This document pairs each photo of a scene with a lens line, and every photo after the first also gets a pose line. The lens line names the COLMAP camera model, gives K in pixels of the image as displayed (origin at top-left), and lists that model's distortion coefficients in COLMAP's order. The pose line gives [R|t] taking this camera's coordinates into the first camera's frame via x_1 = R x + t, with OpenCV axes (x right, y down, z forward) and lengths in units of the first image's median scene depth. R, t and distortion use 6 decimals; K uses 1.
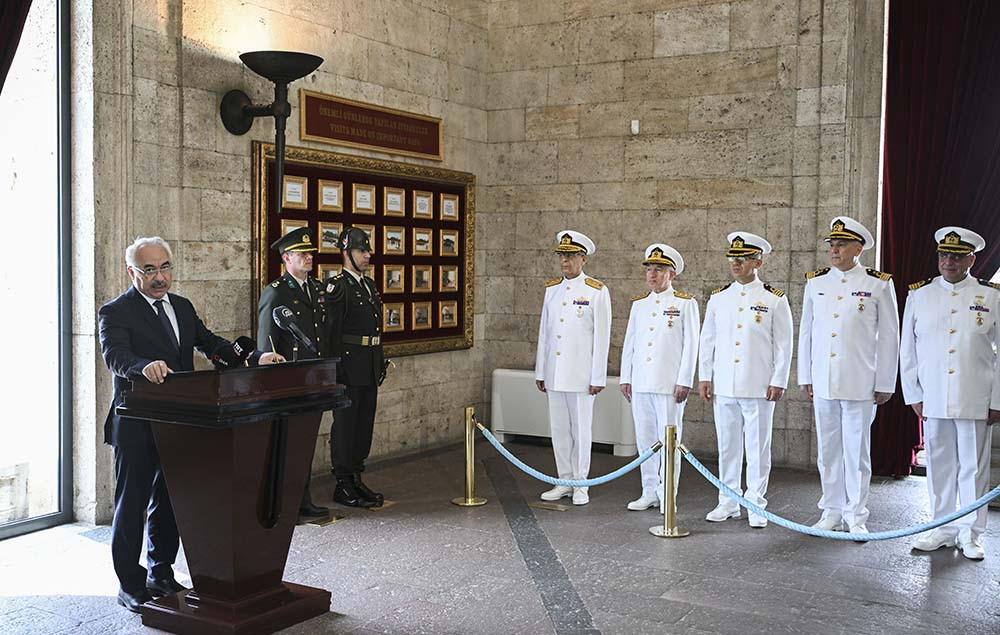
lens RADIAL K [[1088.6, 0, 500.0], [0, 1088.6, 317.5], [0, 0, 1]] dist [-0.006329, 0.015463]
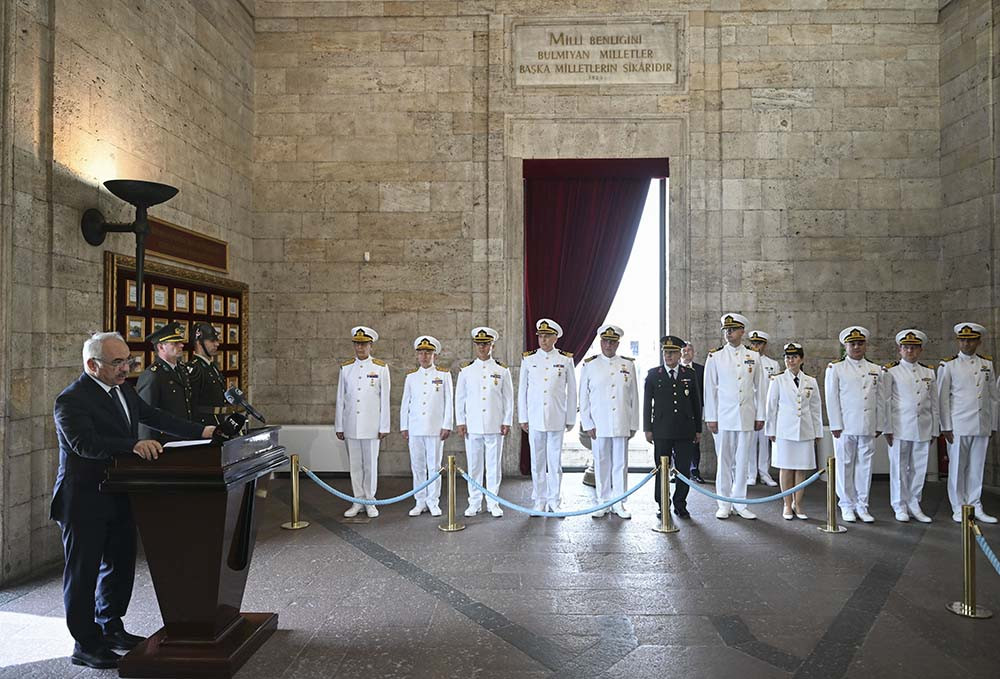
lens RADIAL K [[689.6, 0, 500.0], [0, 689.6, 339.5], [0, 0, 1]] dist [-0.002103, 0.000490]
pose [[0.867643, -0.004879, 0.497164, -0.210227], [0.033342, 0.998272, -0.048392, -0.010441], [-0.496068, 0.058564, 0.866306, 0.107072]]
